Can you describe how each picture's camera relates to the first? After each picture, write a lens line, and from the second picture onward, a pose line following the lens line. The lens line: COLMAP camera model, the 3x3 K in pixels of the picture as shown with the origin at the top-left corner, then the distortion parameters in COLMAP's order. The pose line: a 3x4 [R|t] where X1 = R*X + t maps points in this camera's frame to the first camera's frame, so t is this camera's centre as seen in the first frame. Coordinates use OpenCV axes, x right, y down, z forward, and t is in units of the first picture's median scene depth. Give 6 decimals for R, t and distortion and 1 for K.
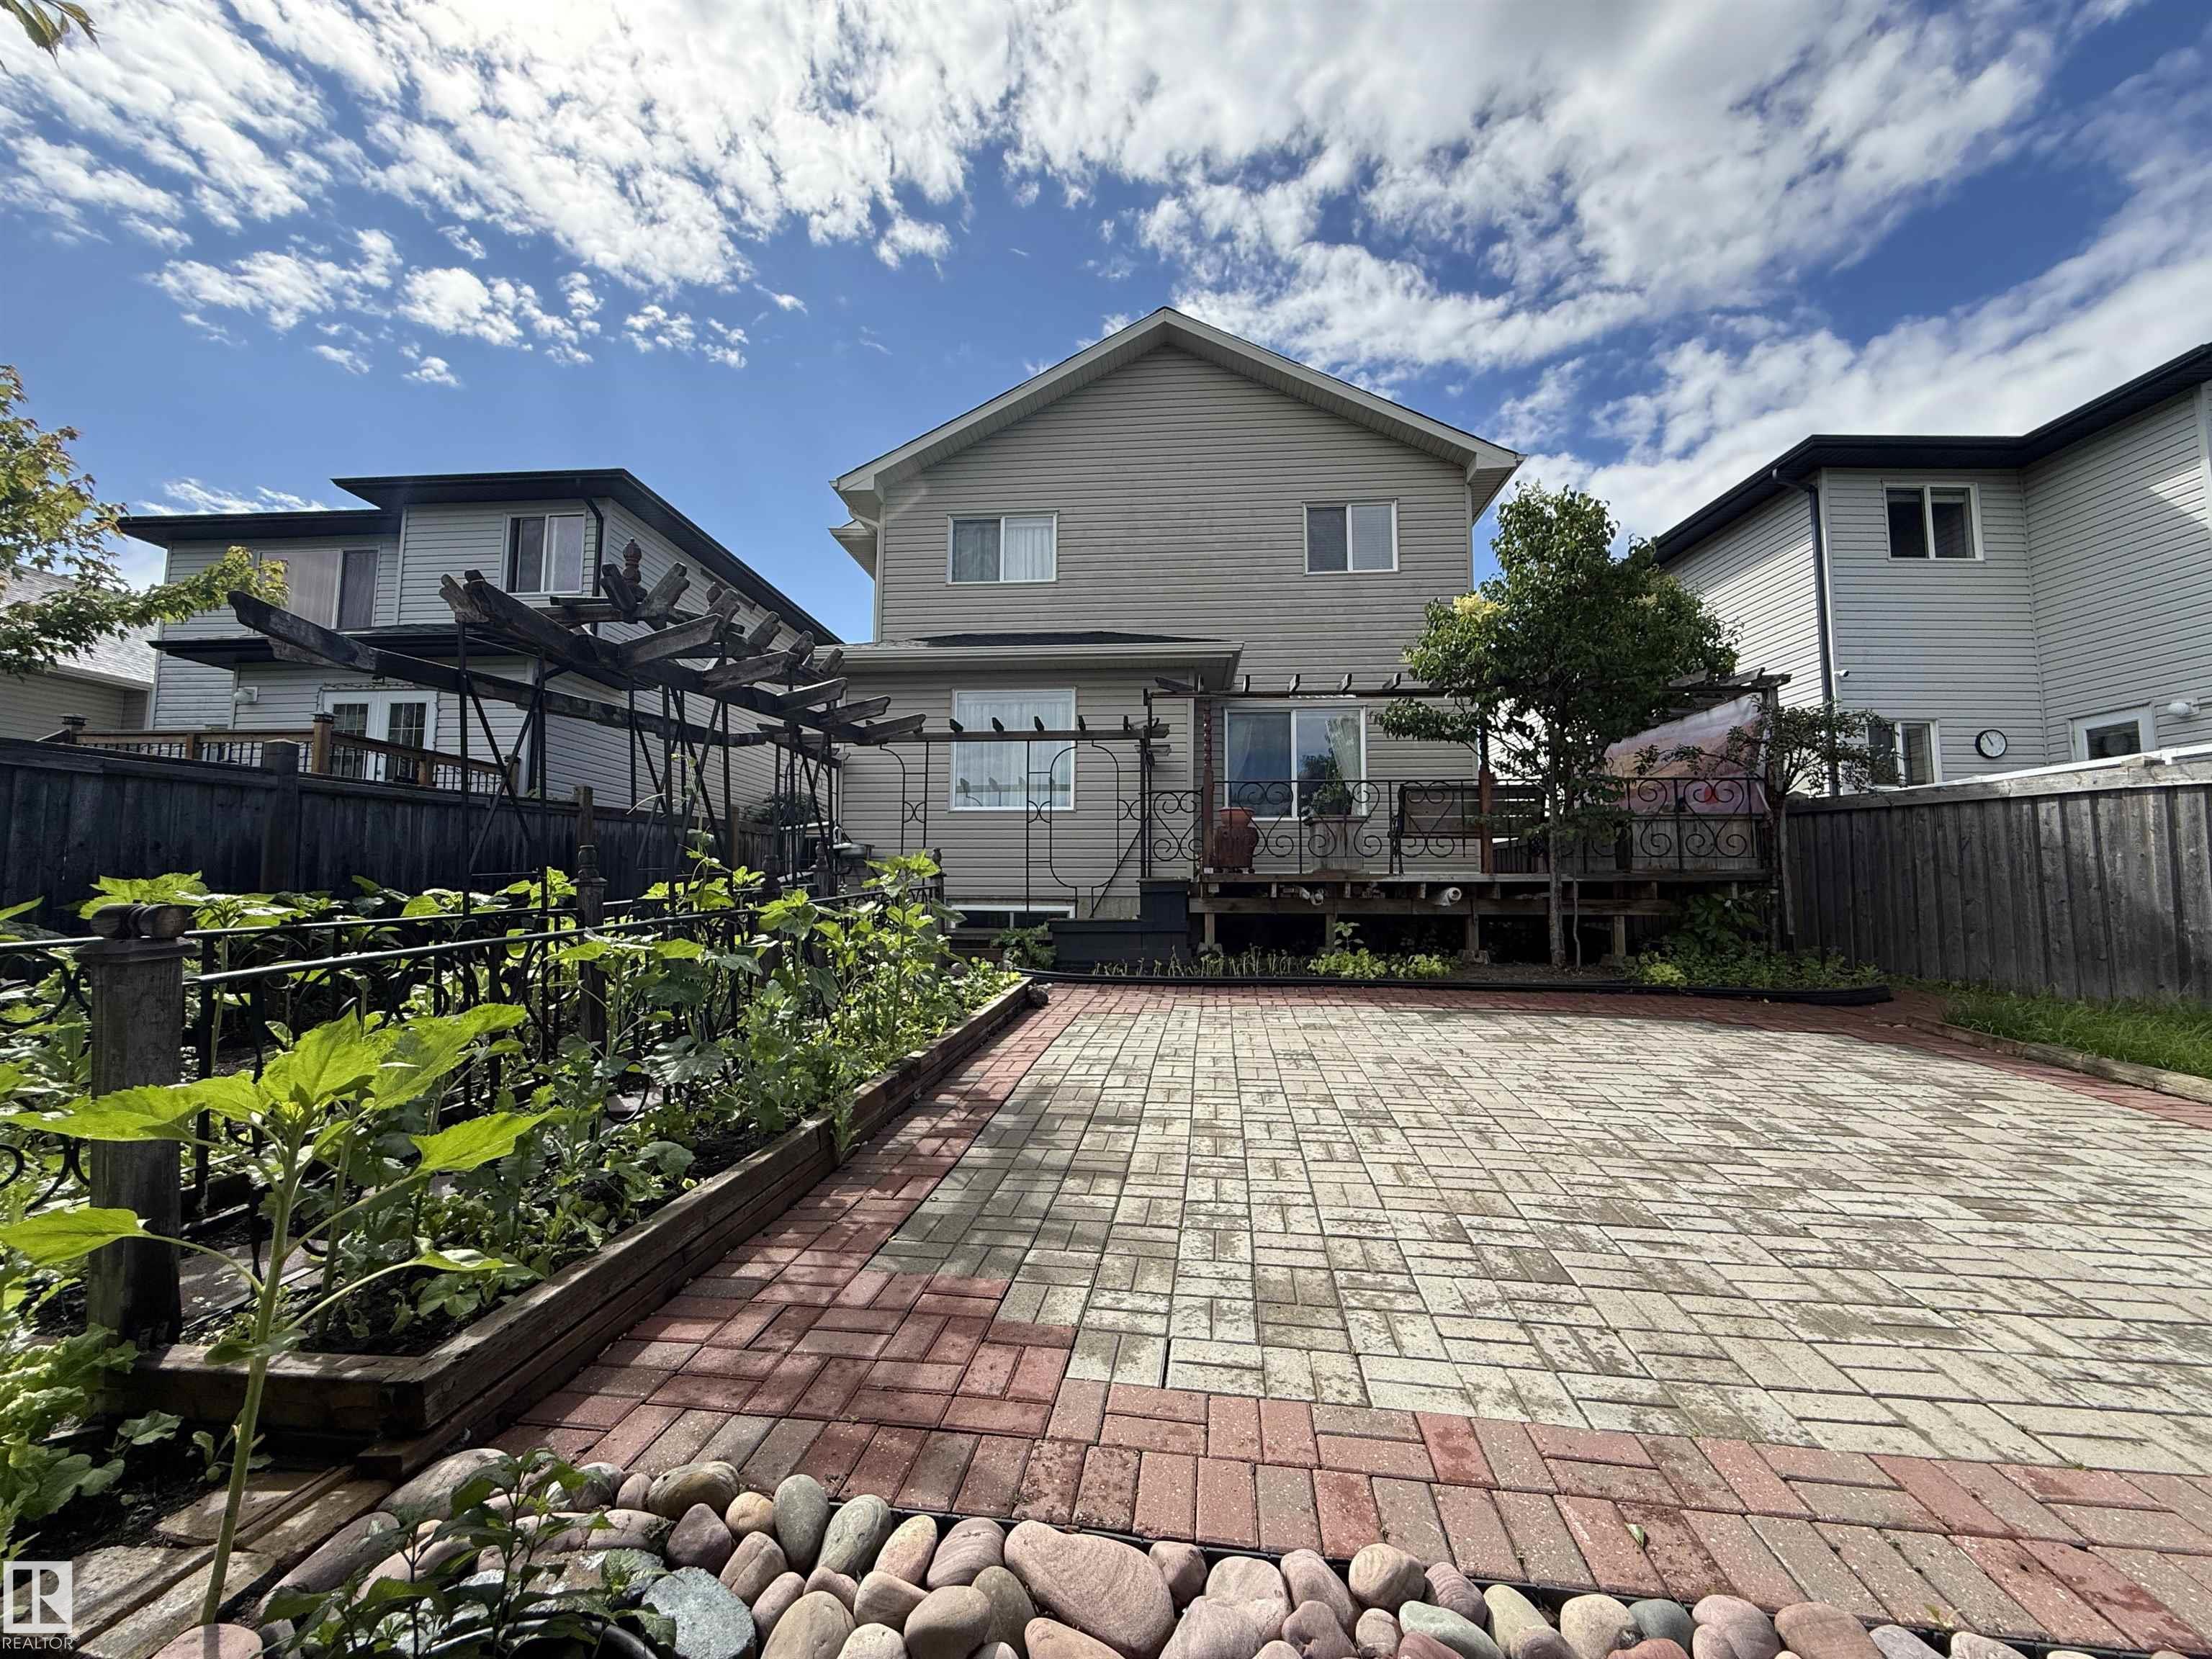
lens RADIAL K [[880.2, 0, 1106.0], [0, 880.2, 829.5], [0, 0, 1]] dist [-0.000552, -0.000314]
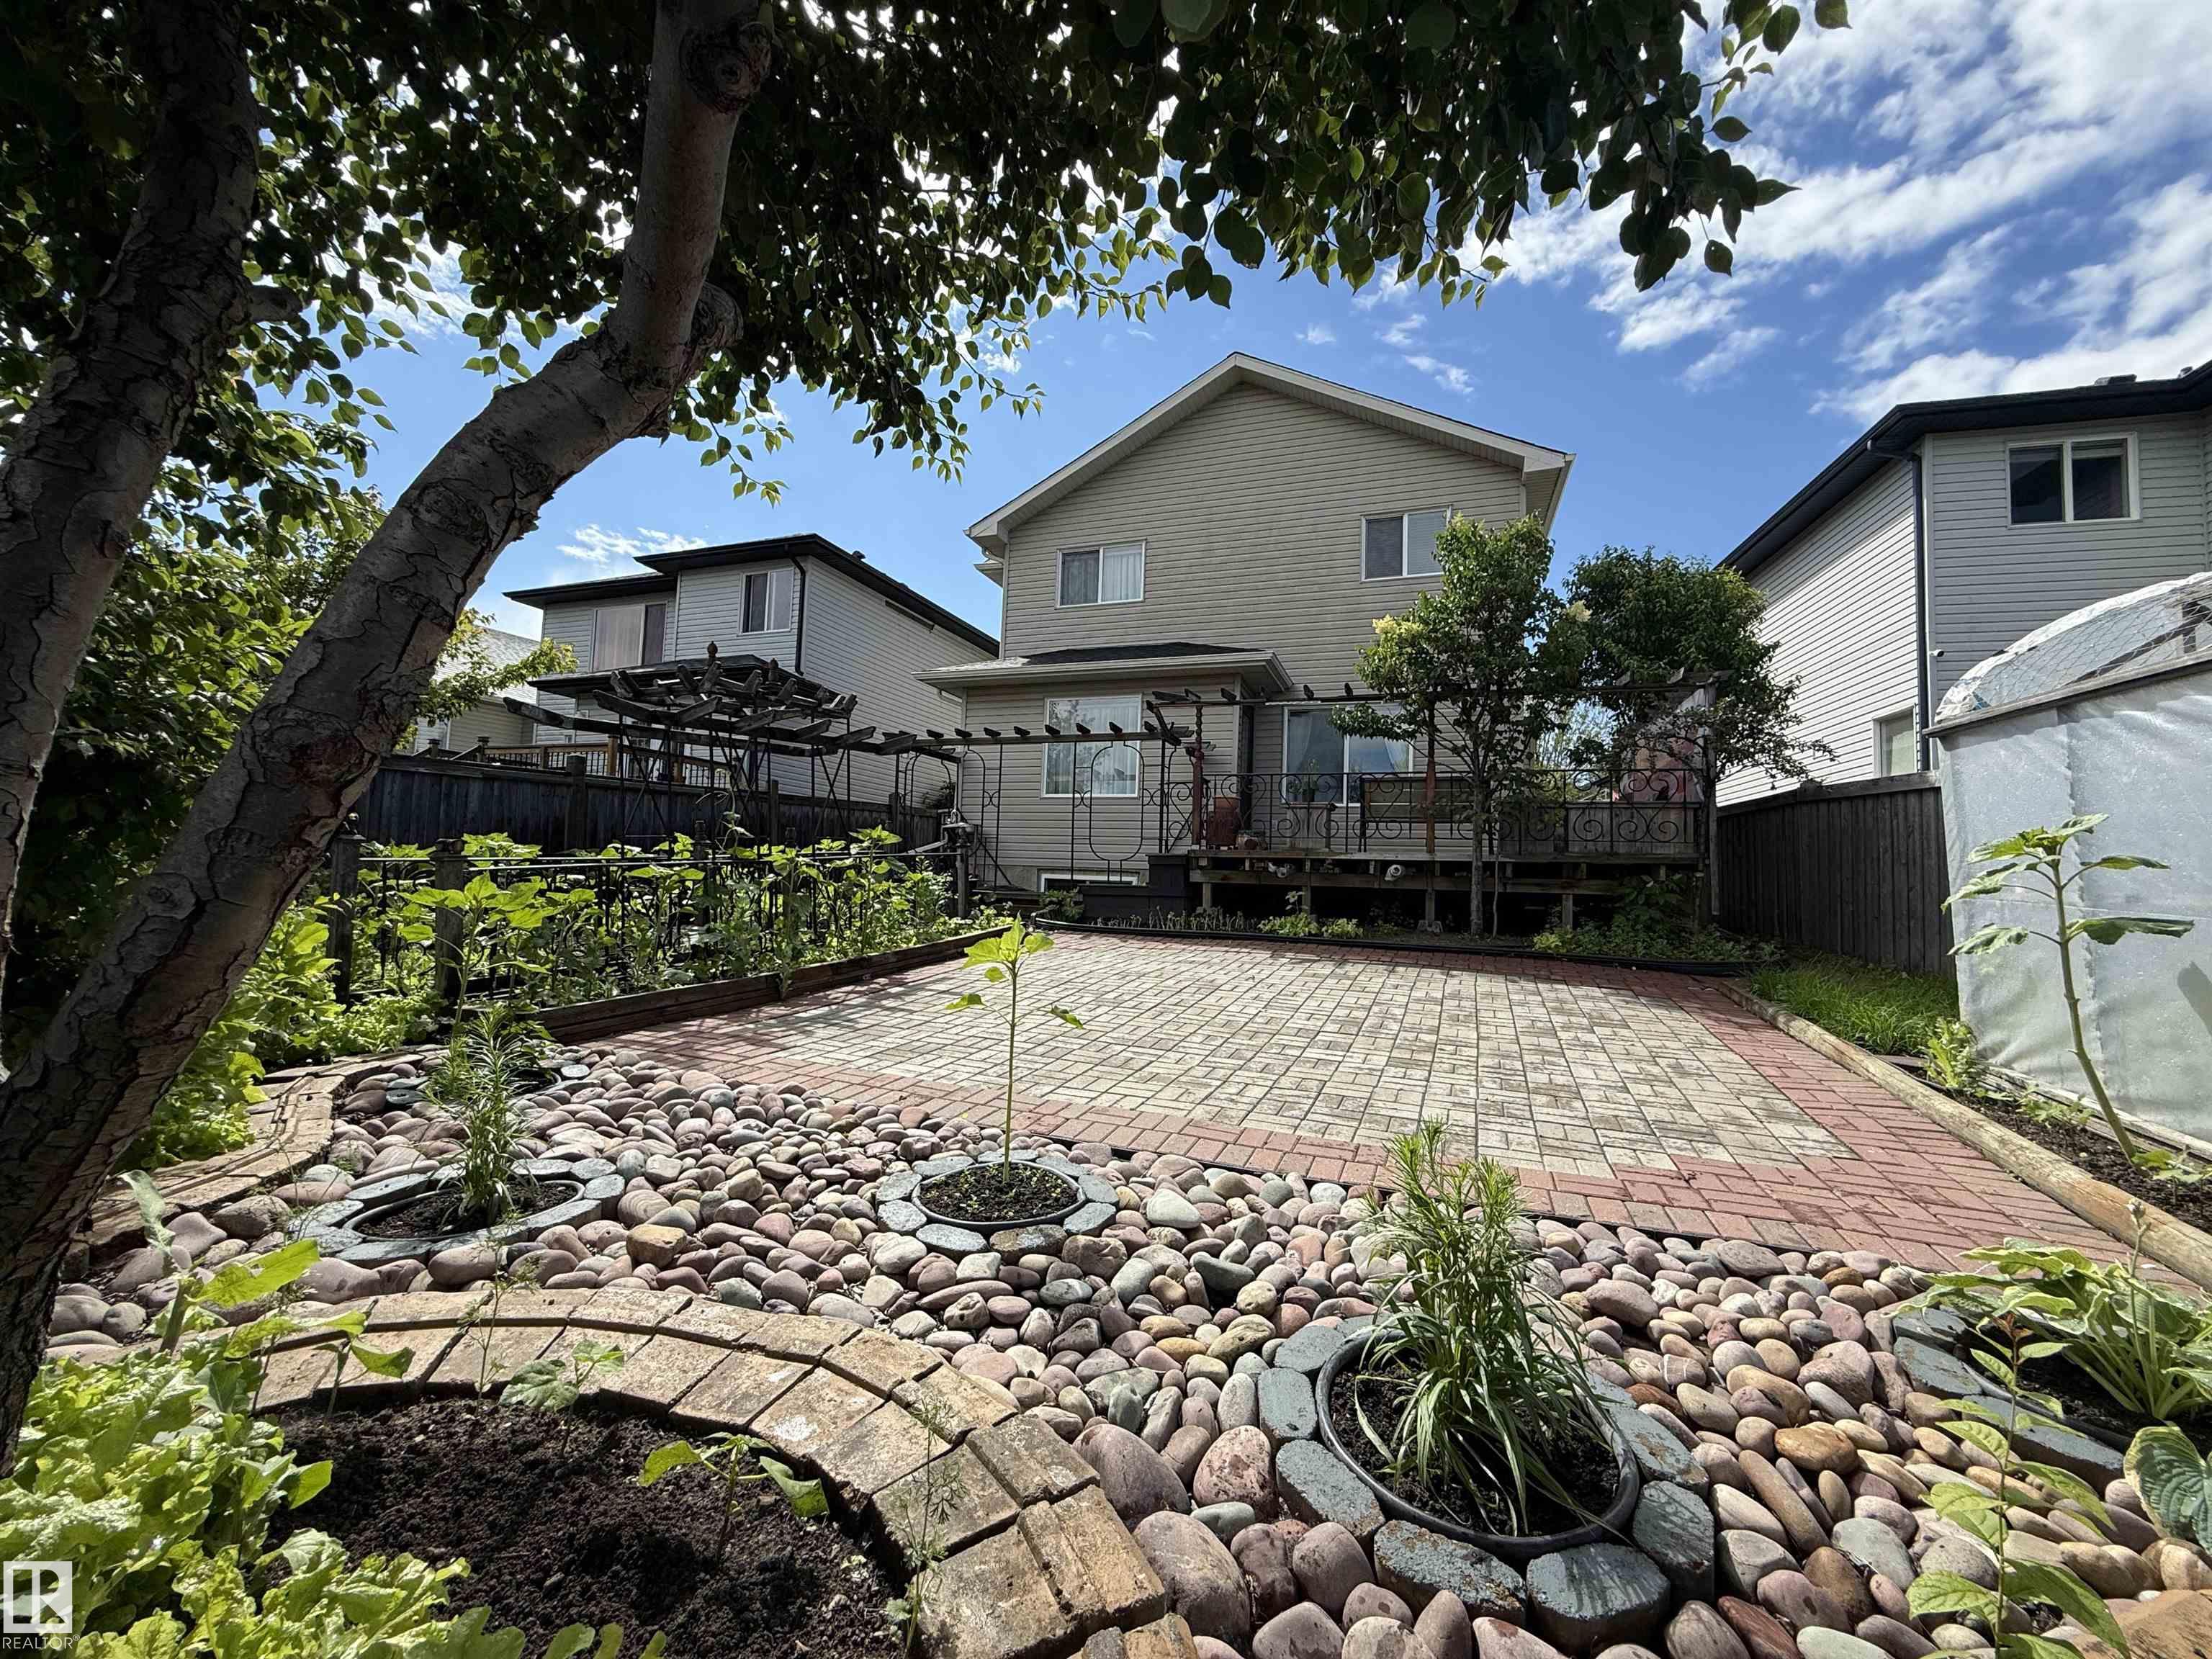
lens RADIAL K [[880.2, 0, 1106.0], [0, 880.2, 829.5], [0, 0, 1]] dist [-0.000552, -0.000314]
pose [[0.963600, 0.010580, -0.267138, 0.224745], [-0.005856, 0.999812, 0.018474, 0.000062], [0.267284, -0.016237, 0.963481, -0.149978]]
